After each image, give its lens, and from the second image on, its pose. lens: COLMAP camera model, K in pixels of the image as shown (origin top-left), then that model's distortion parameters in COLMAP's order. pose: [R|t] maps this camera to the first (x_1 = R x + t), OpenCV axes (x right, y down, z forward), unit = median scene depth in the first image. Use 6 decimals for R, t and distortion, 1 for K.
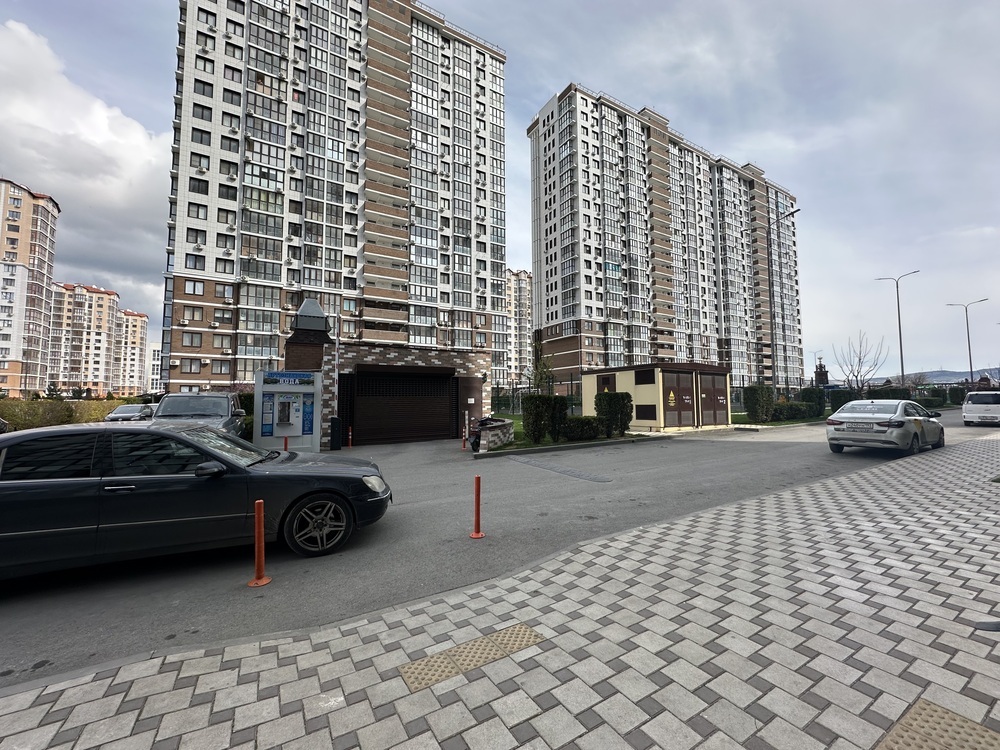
lens RADIAL K [[396.8, 0, 500.5], [0, 396.8, 375.5], [0, 0, 1]] dist [-0.006313, 0.001358]
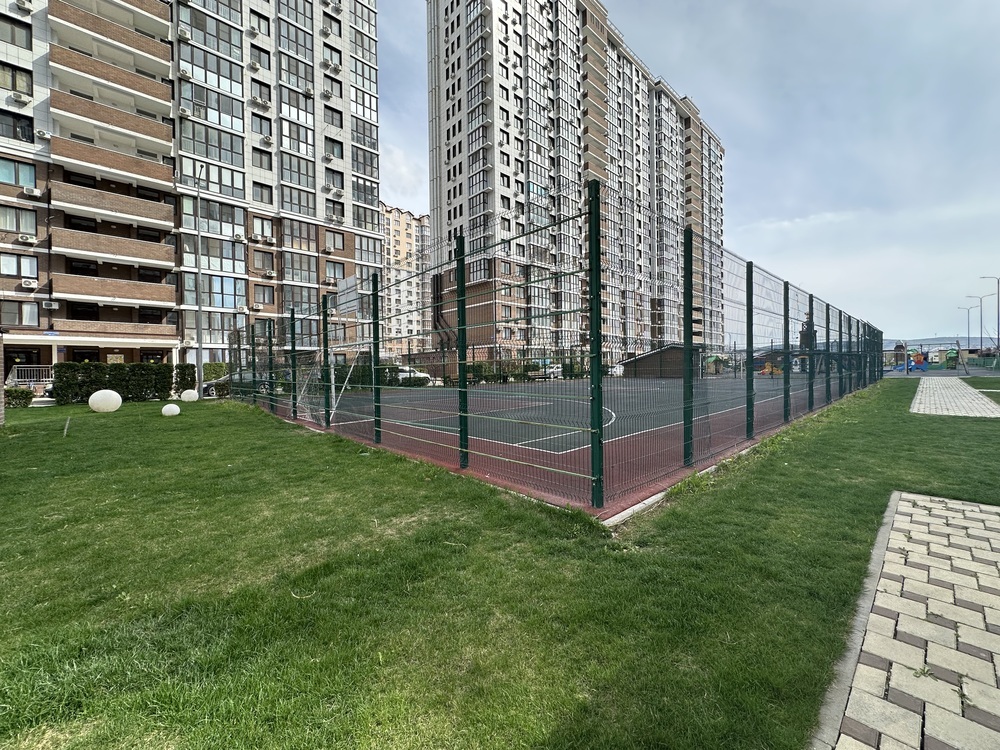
lens RADIAL K [[396.8, 0, 499.9], [0, 396.8, 375.2], [0, 0, 1]] dist [-0.006313, 0.001358]
pose [[0.976605, -0.008454, 0.214877, 0.053815], [-0.007543, 0.997265, 0.073518, 0.015893], [-0.214911, -0.073418, 0.973870, 0.277832]]
